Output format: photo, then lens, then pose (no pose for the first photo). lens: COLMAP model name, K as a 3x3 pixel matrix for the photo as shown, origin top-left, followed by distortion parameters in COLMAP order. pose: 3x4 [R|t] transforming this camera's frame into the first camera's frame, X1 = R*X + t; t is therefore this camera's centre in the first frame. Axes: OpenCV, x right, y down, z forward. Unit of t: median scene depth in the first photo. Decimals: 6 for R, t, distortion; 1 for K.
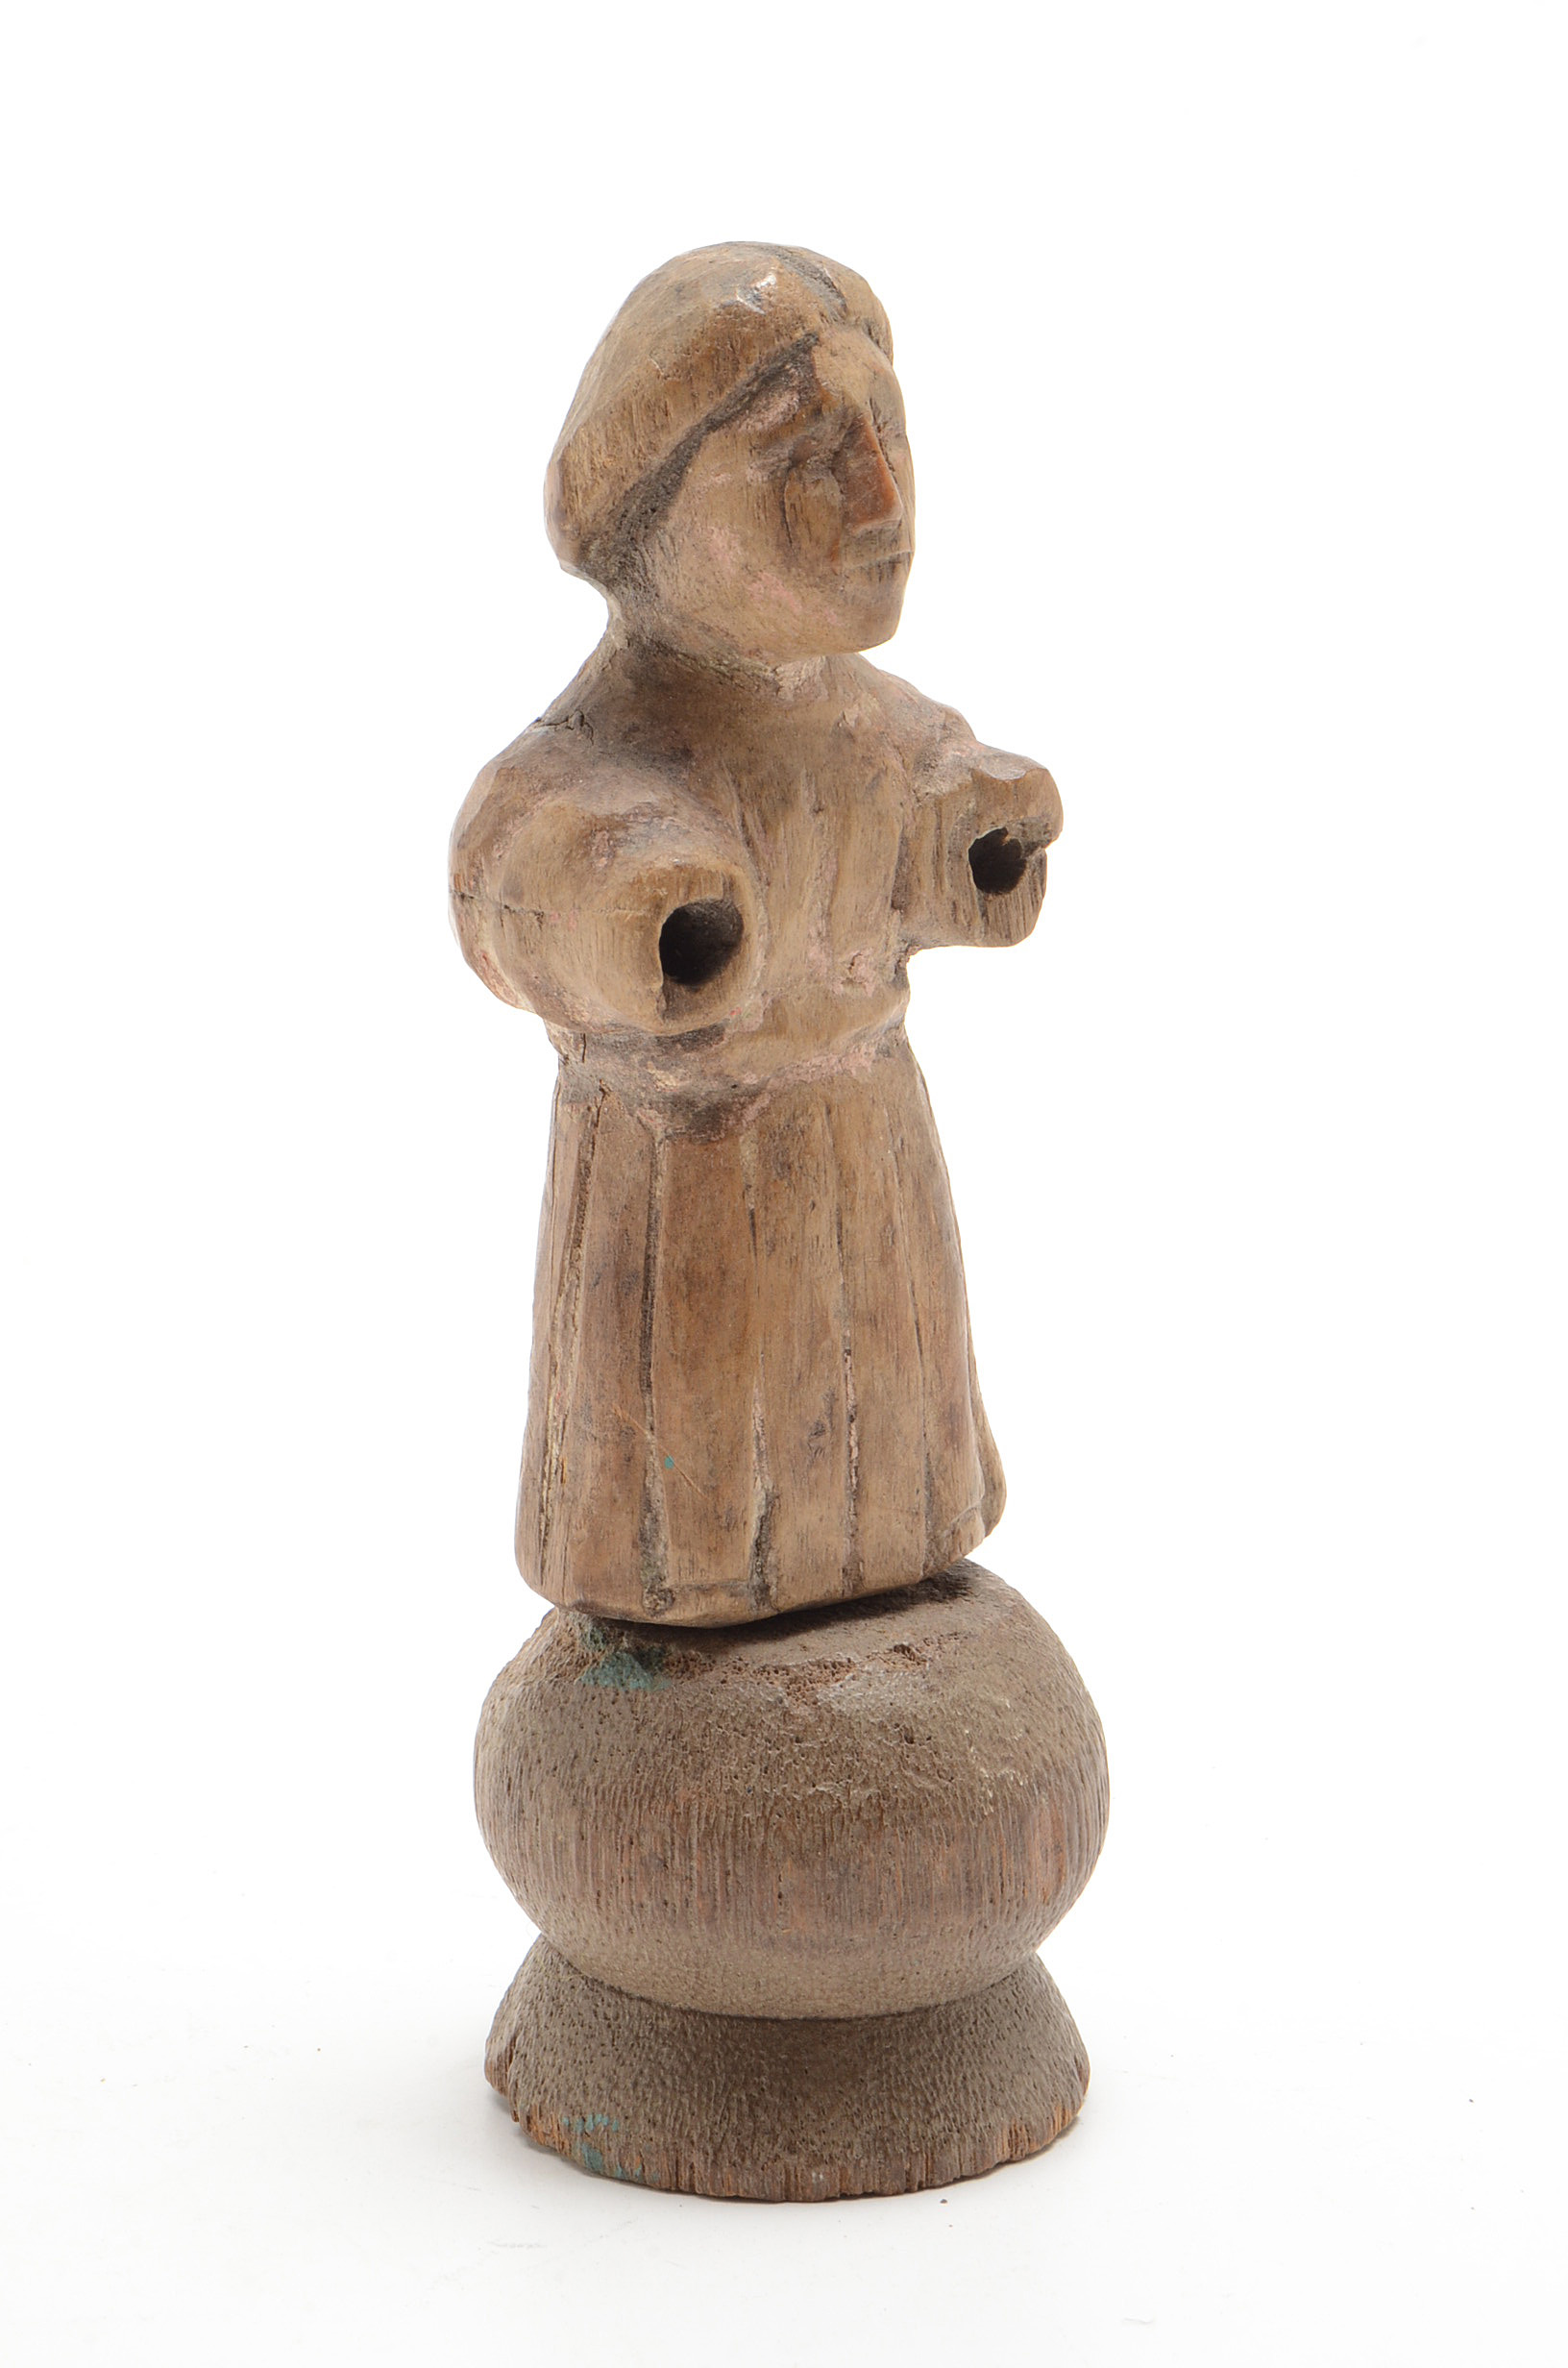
lens RADIAL K [[5331.5, 0, 784.0], [0, 5331.5, 1184.0], [0, 0, 1]] dist [-0.010008, 0.020607]
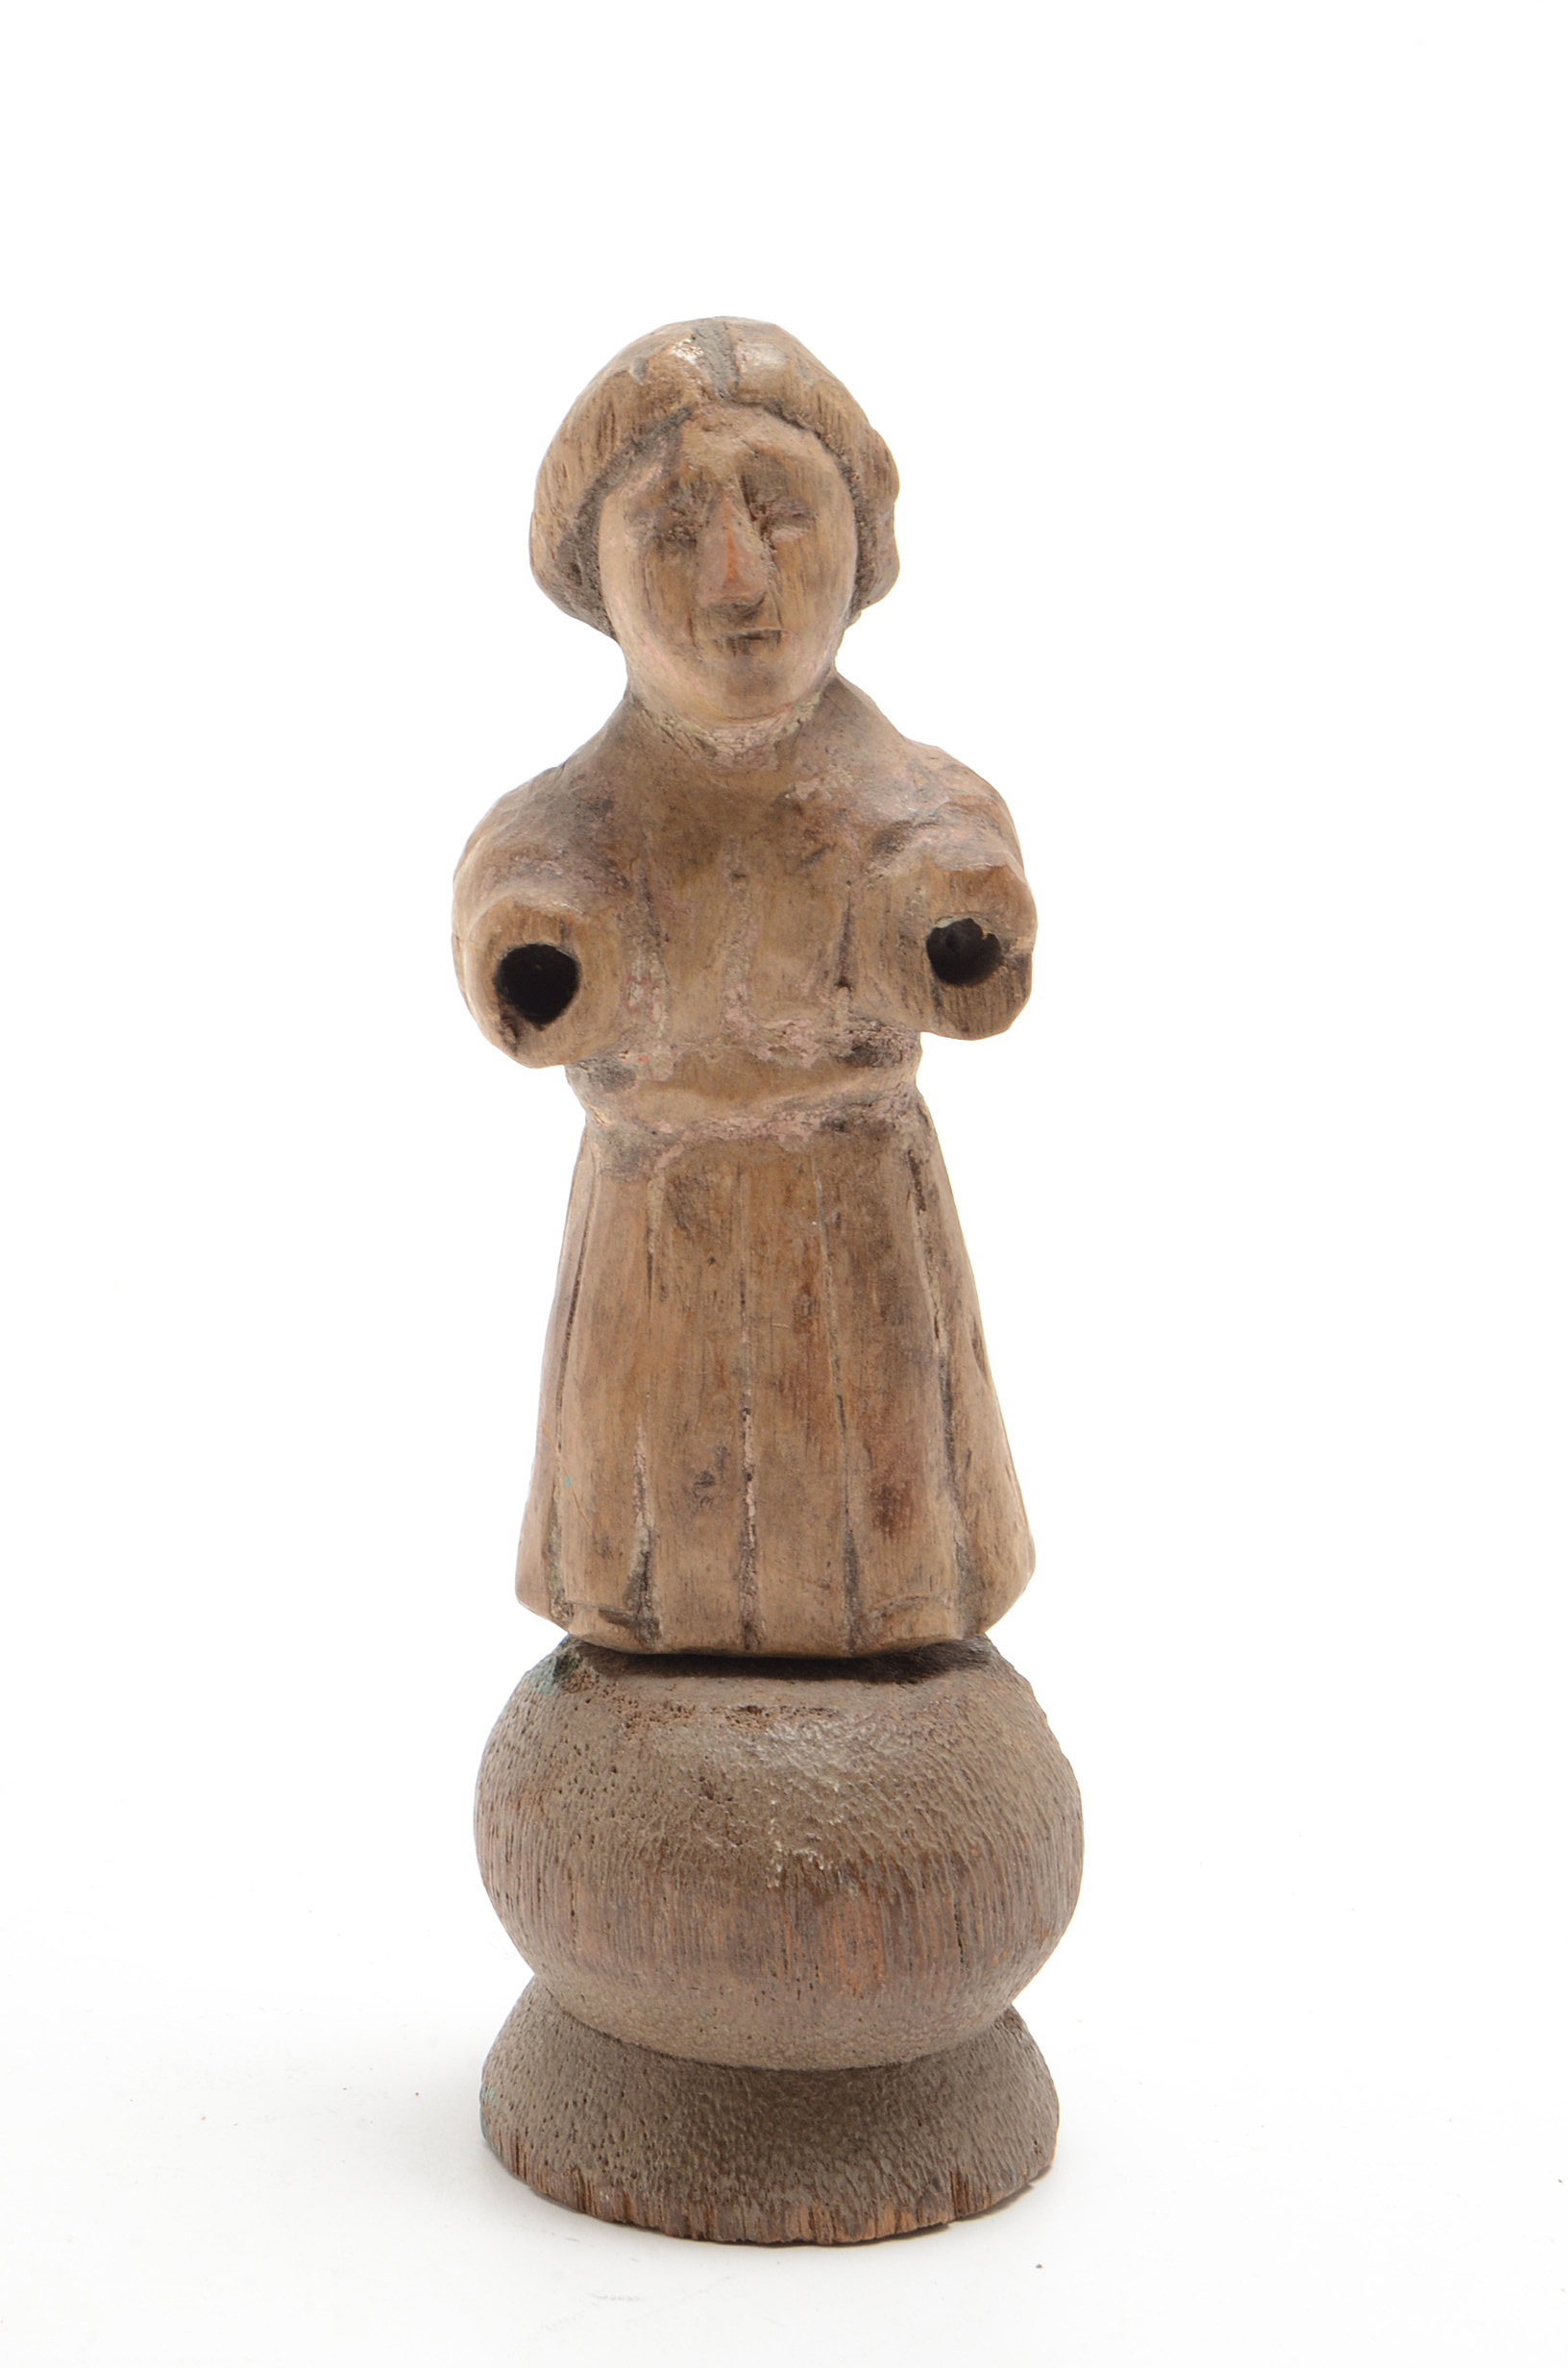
lens RADIAL K [[5331.5, 0, 784.0], [0, 5331.5, 1184.0], [0, 0, 1]] dist [-0.010008, 0.020607]
pose [[0.774488, 0.151936, -0.614071, 0.639072], [-0.155479, 0.986671, 0.048029, -0.061409], [0.613183, 0.058277, 0.787788, 0.202562]]
